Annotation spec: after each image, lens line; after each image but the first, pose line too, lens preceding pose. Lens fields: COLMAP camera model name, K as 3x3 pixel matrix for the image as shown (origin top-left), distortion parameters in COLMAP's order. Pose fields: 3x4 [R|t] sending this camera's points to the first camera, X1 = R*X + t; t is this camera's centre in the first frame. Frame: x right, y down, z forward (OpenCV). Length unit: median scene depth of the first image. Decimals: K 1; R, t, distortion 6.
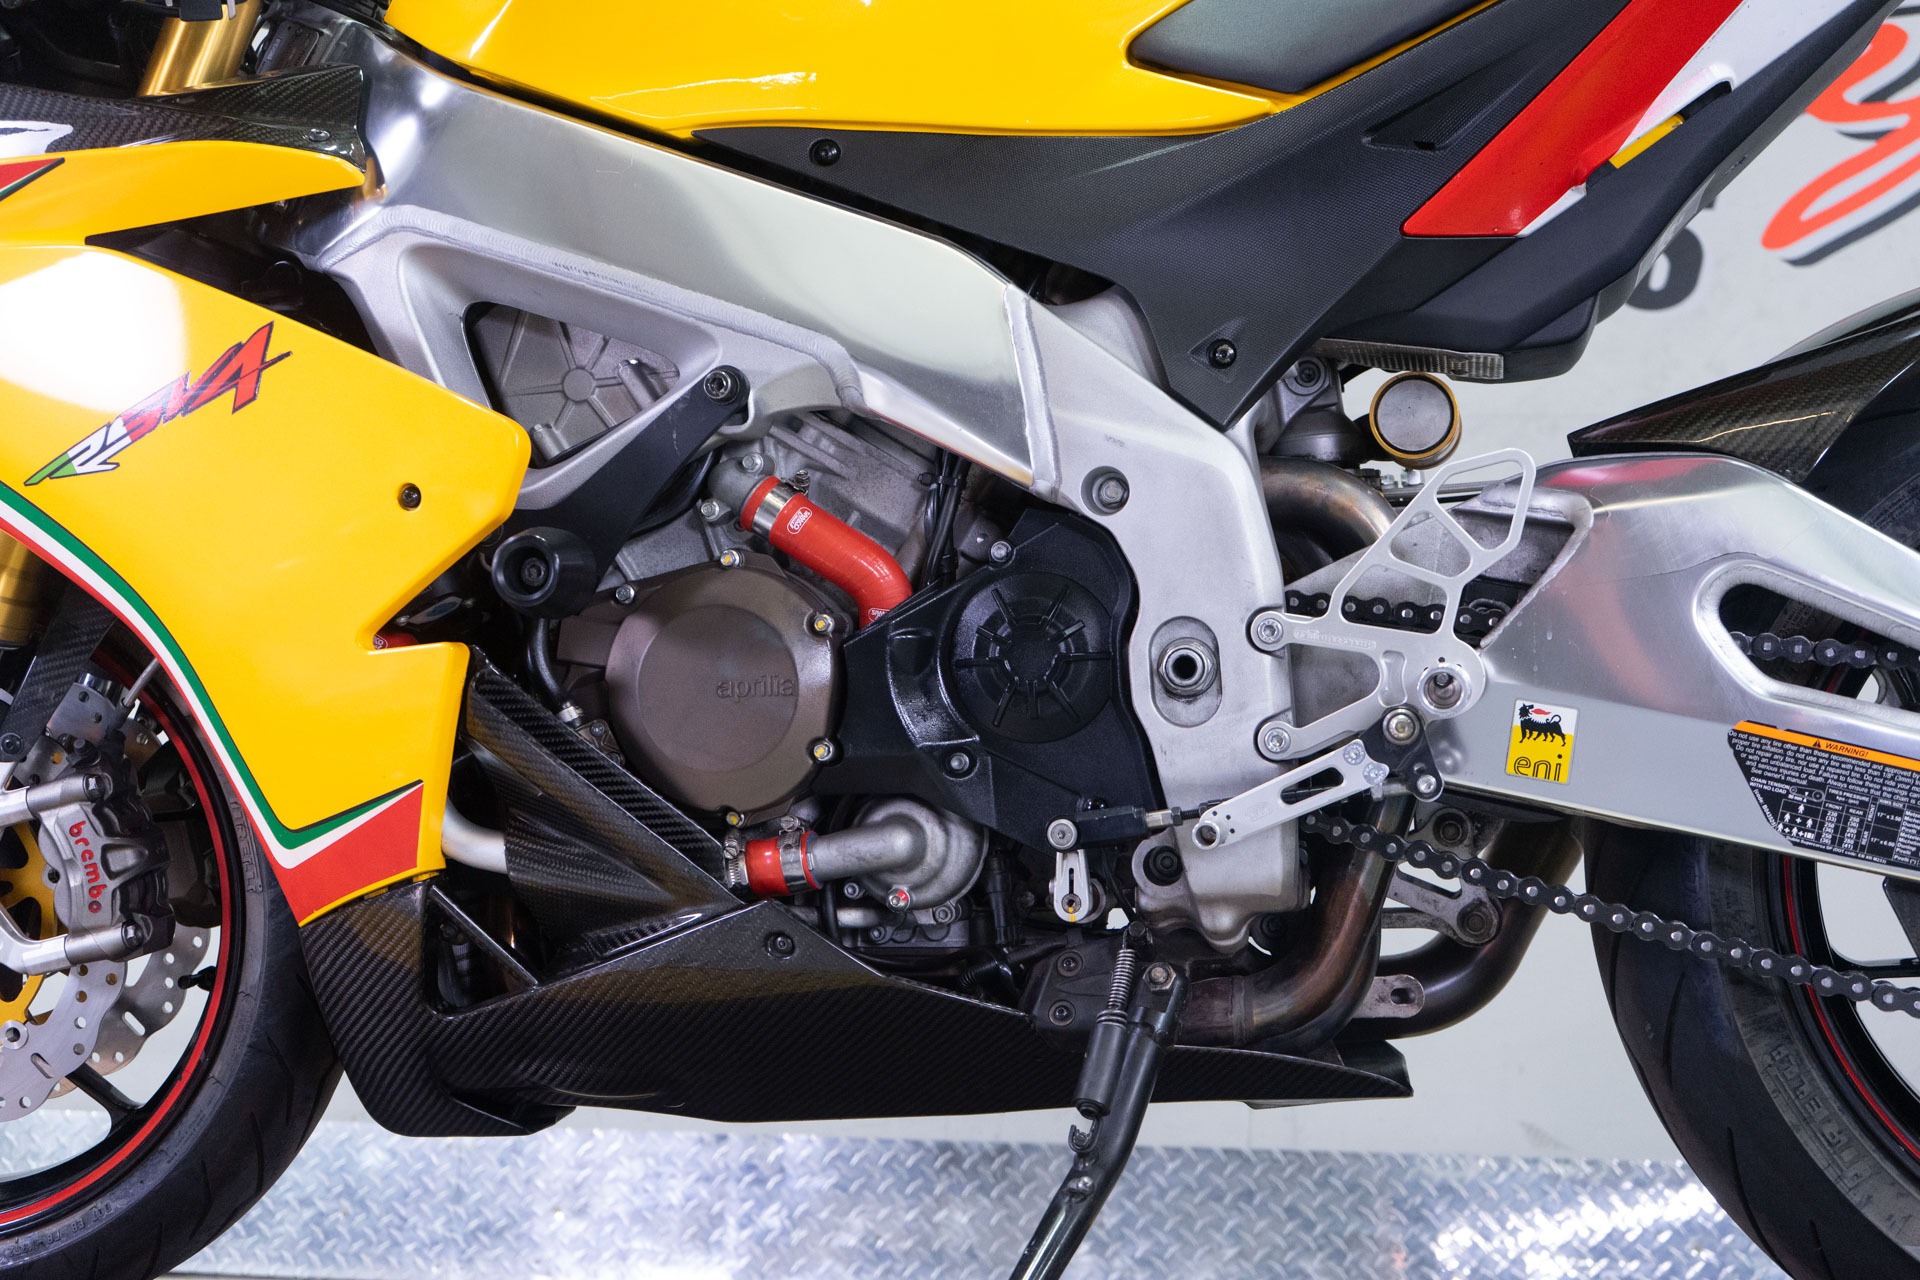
lens RADIAL K [[2382.7, 0, 960.0], [0, 2382.7, 640.0], [0, 0, 1]] dist [0.015785, 0.054703]
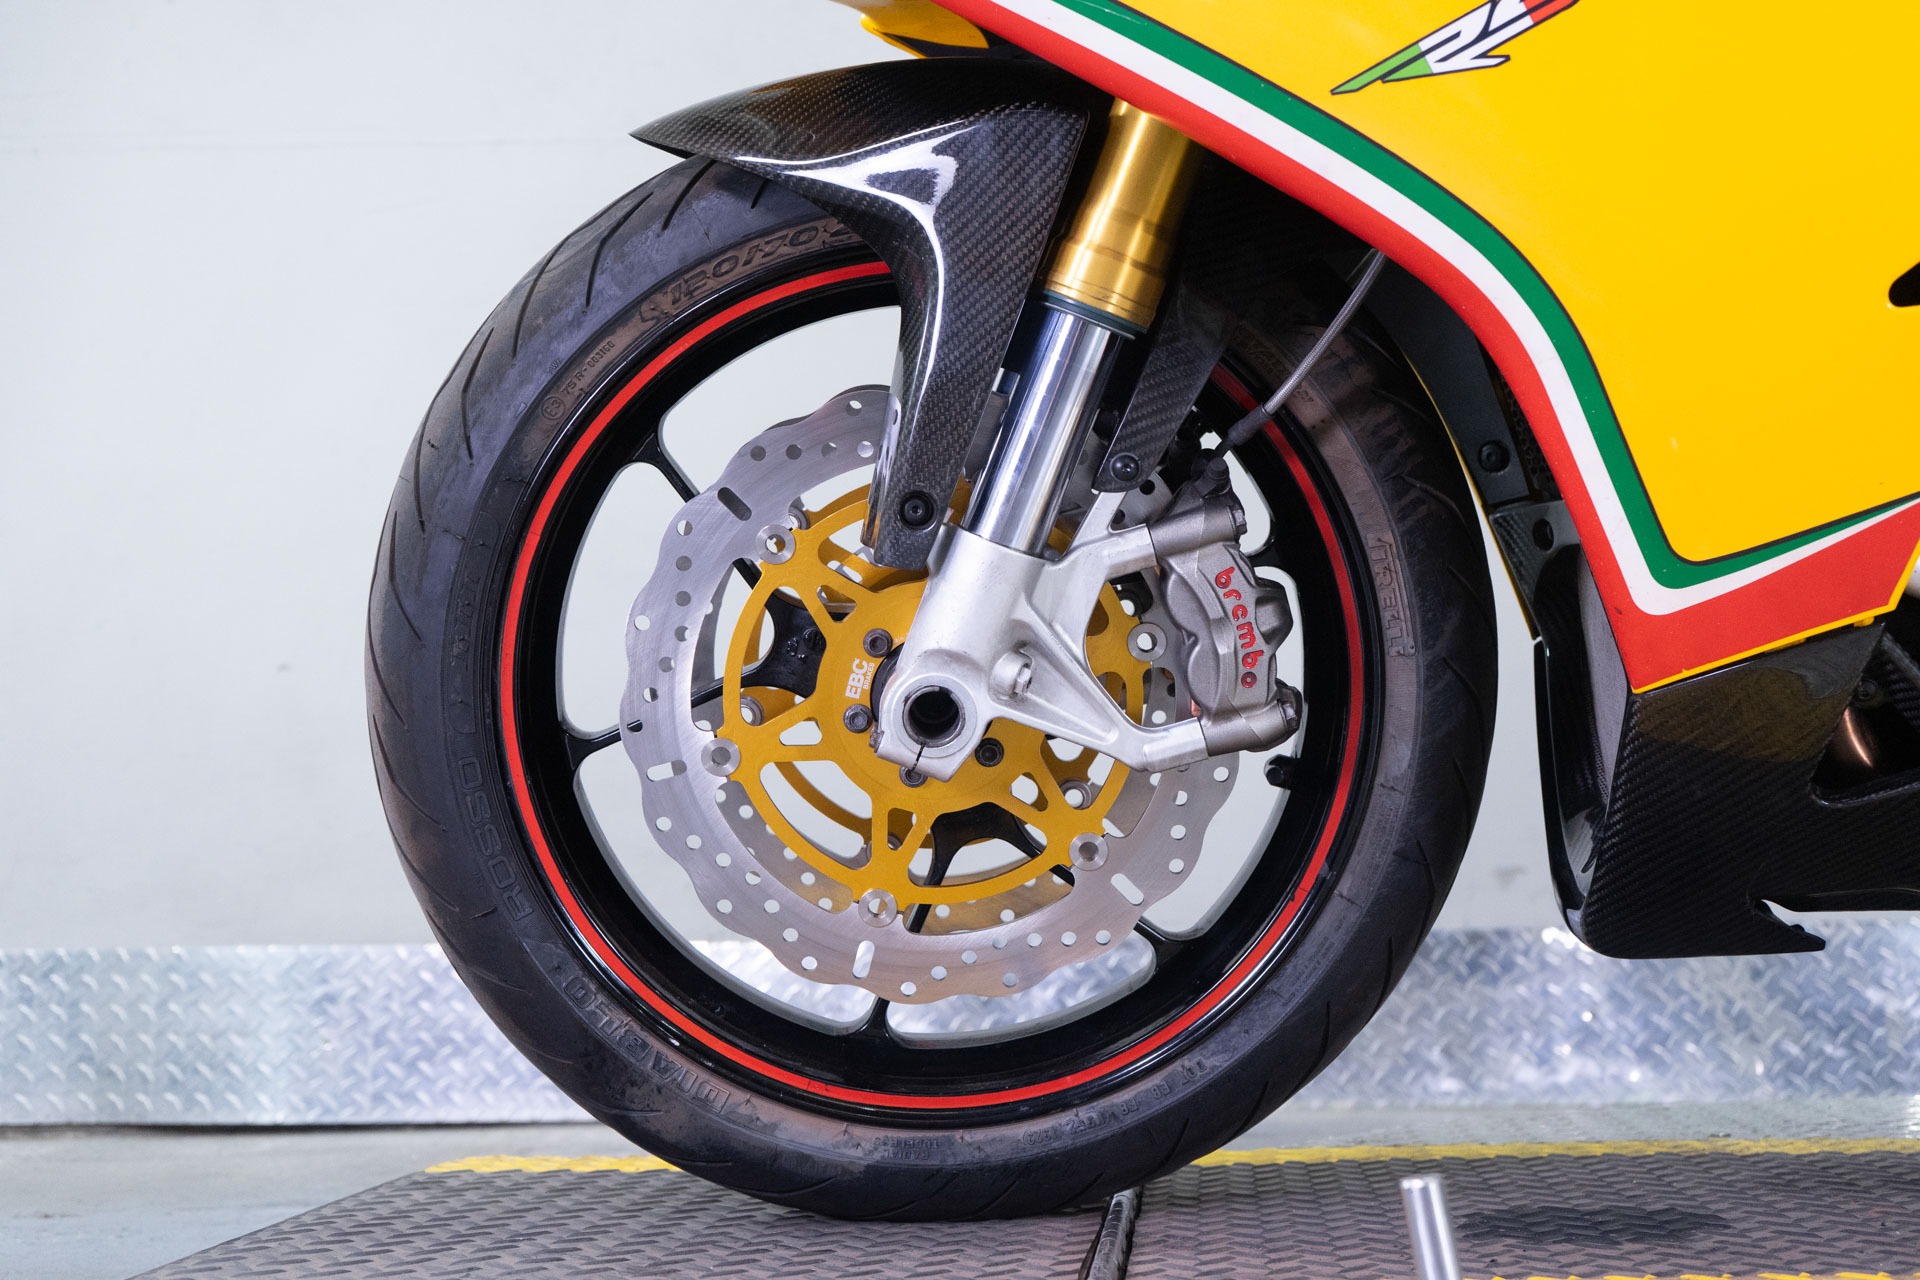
lens RADIAL K [[2357.4, 0, 960.0], [0, 2357.4, 640.0], [0, 0, 1]] dist [-0.008572, -0.000249]
pose [[0.988805, -0.035639, 0.144896, -0.638683], [0.023542, 0.996157, 0.084359, 0.038707], [-0.147346, -0.080004, 0.985844, 0.316765]]
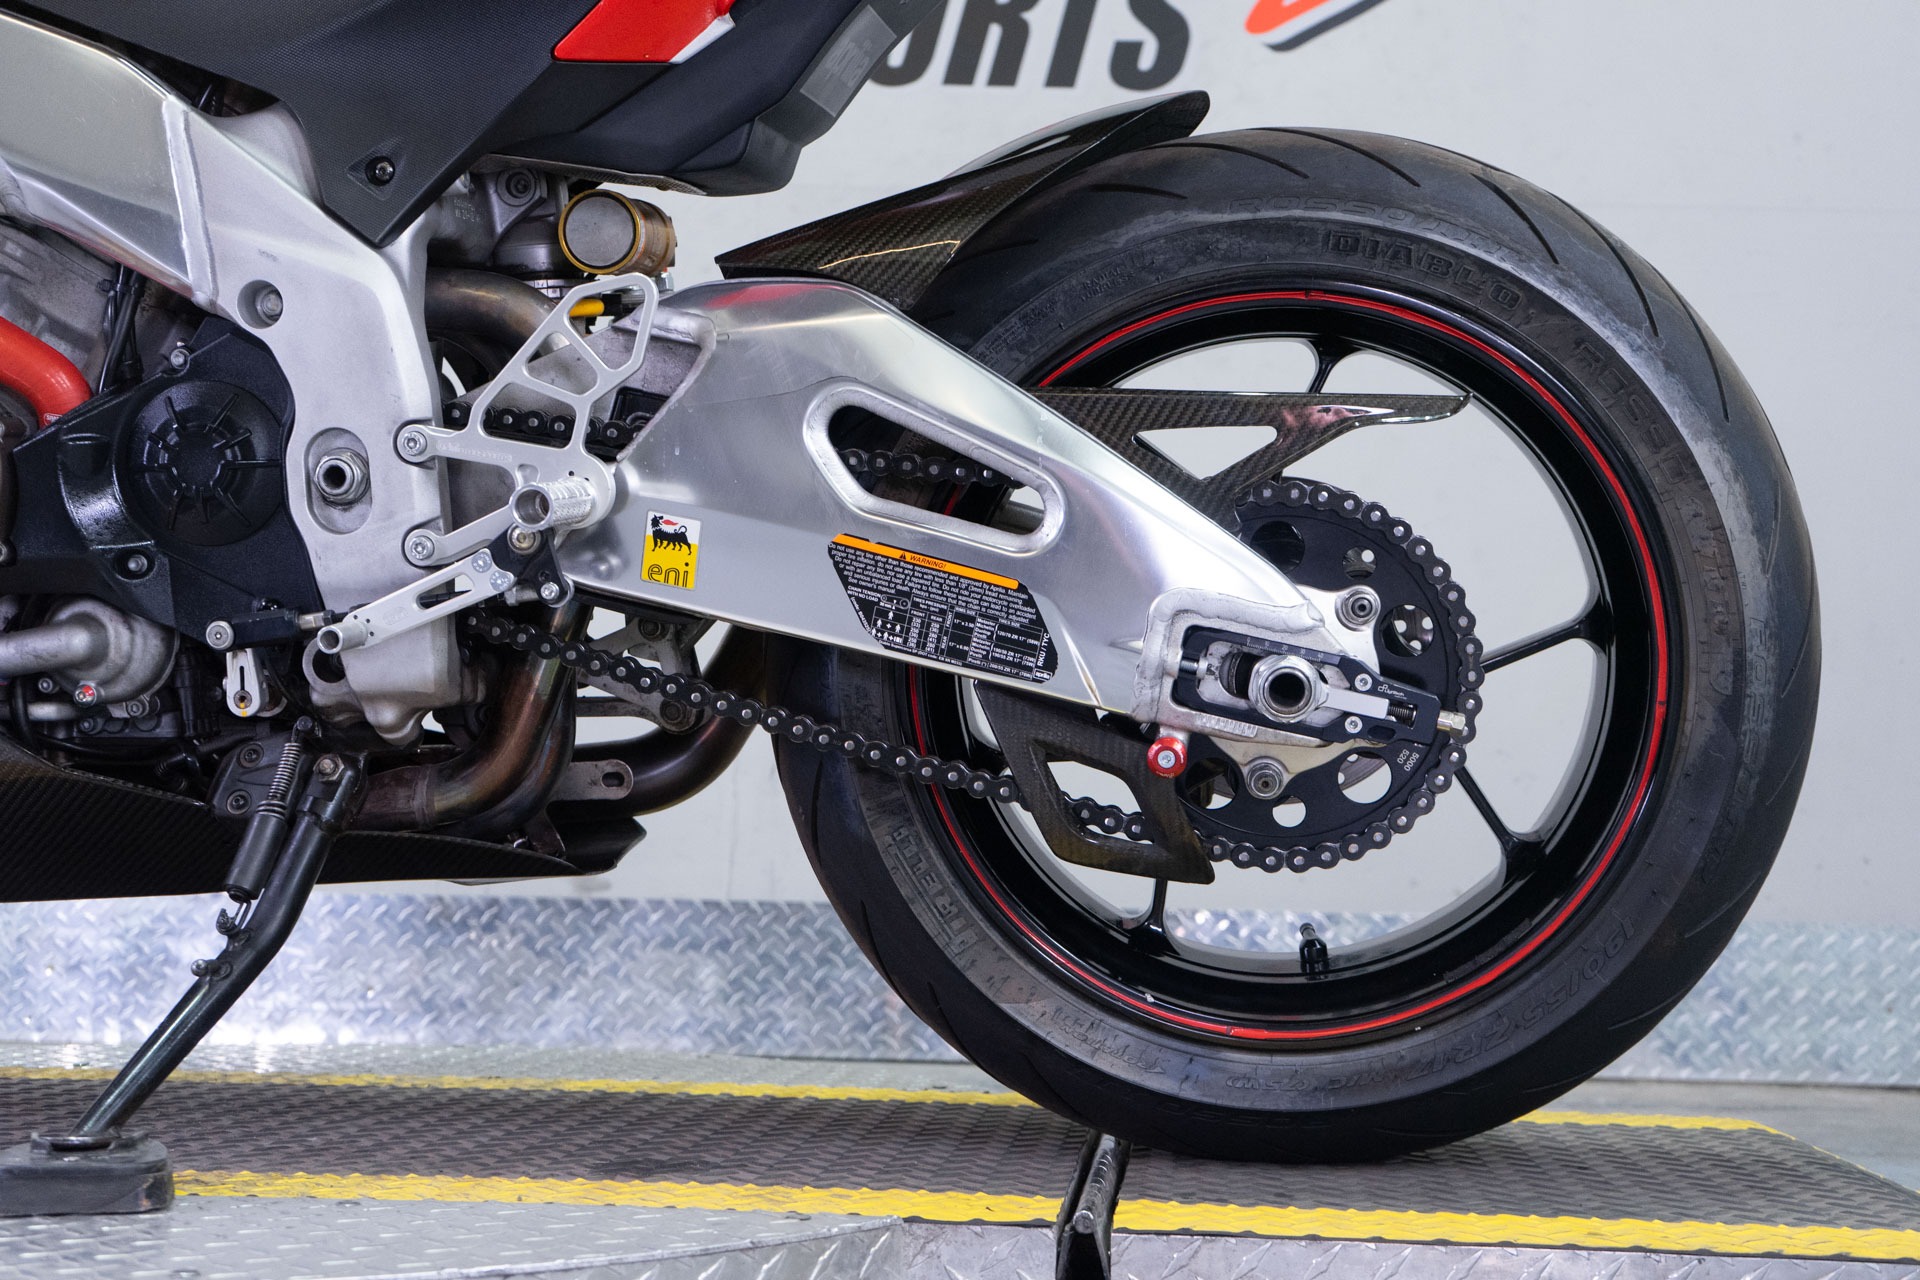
lens RADIAL K [[2382.7, 0, 960.0], [0, 2382.7, 640.0], [0, 0, 1]] dist [0.015785, 0.054703]
pose [[0.994249, 0.000751, 0.107086, 0.244584], [-0.012464, 0.993991, 0.108747, -0.033307], [-0.106361, -0.109457, 0.988285, -0.068867]]
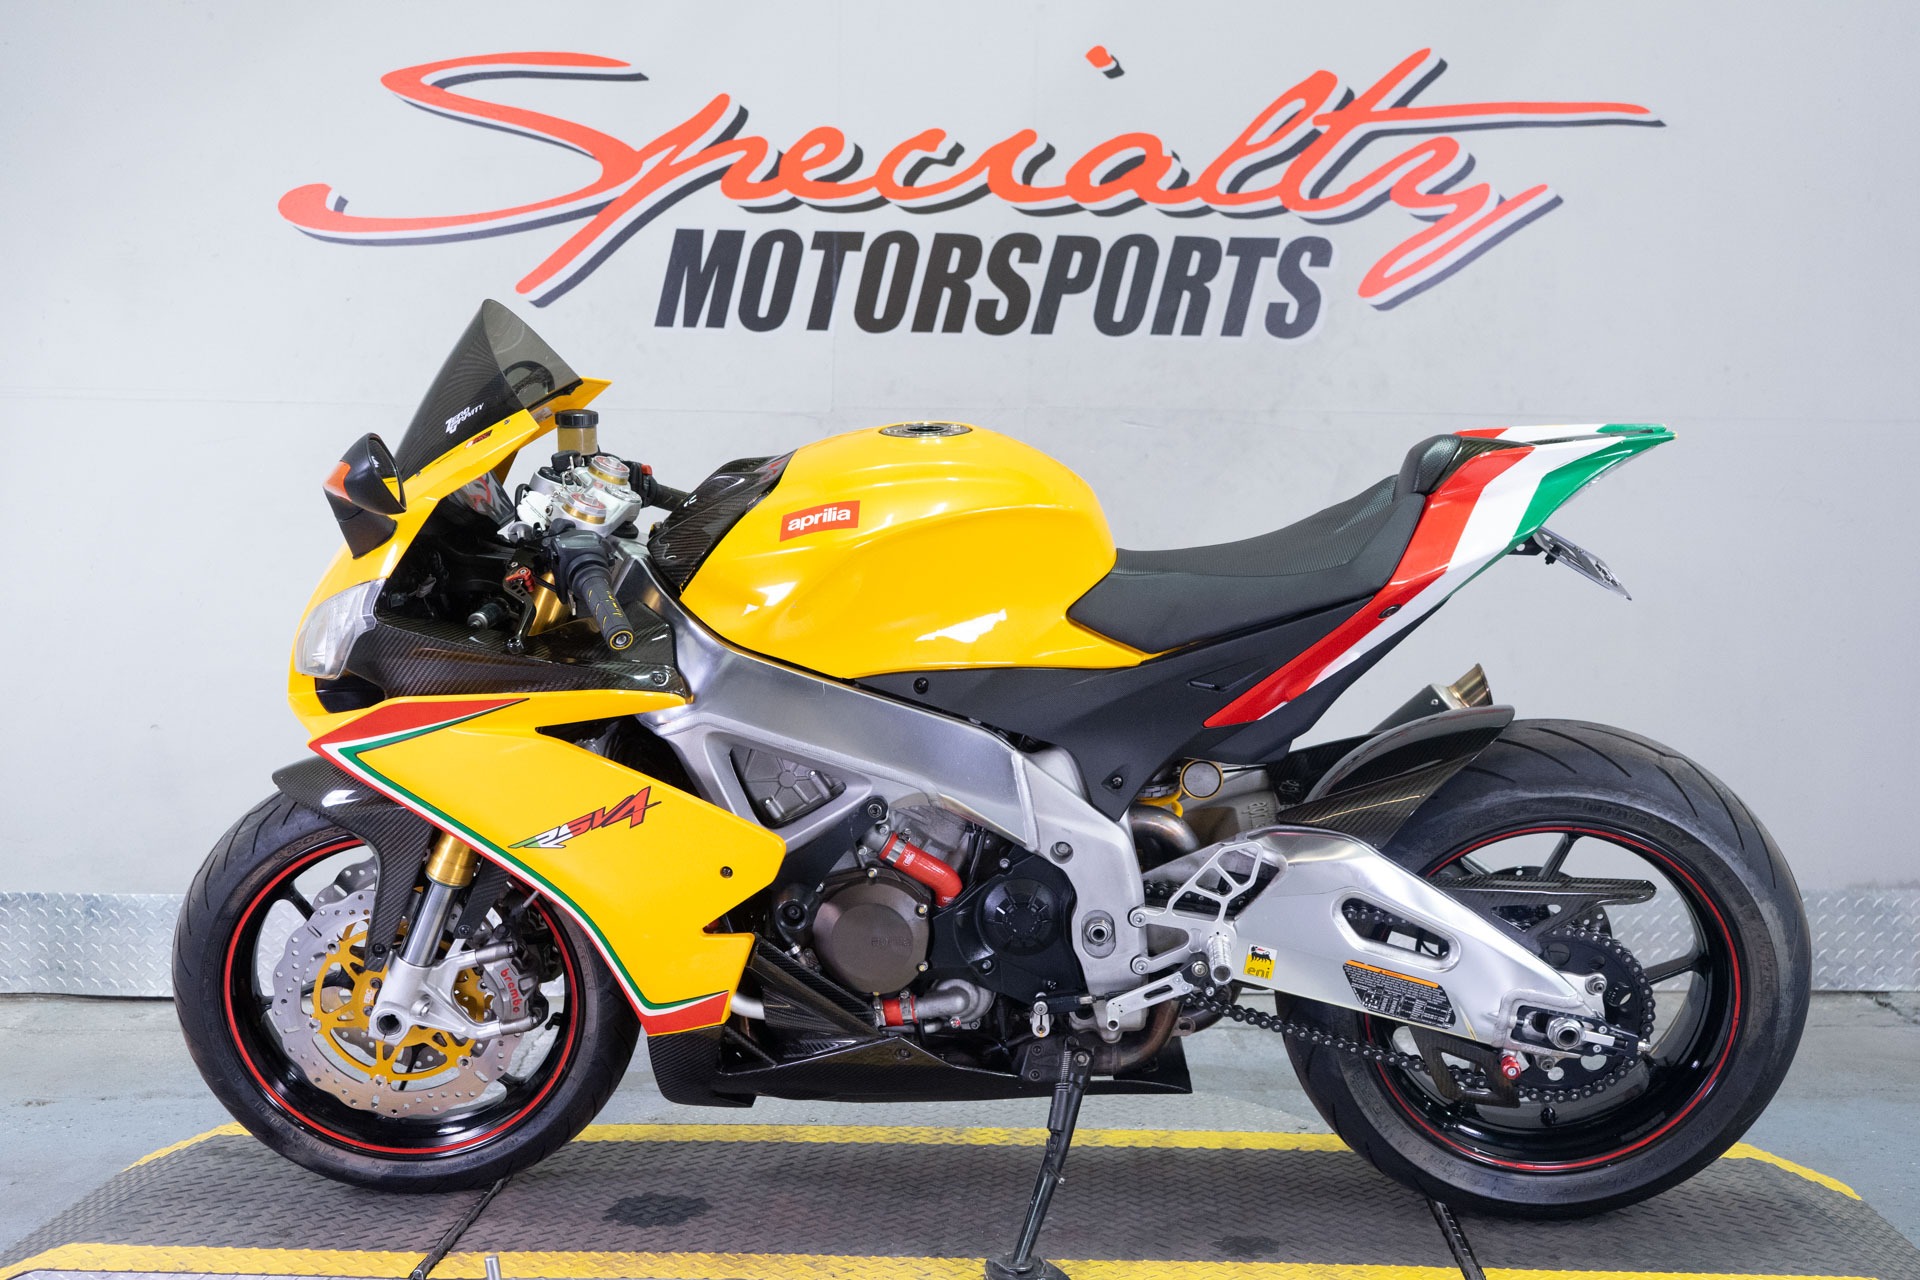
lens RADIAL K [[2127.0, 0, 960.0], [0, 2127.0, 640.0], [0, 0, 1]] dist [0.023620, -0.002035]
pose [[0.987660, -0.038048, 0.151924, -0.295051], [-0.001833, 0.967166, 0.254140, -0.696737], [-0.156605, -0.251282, 0.955161, -0.701963]]
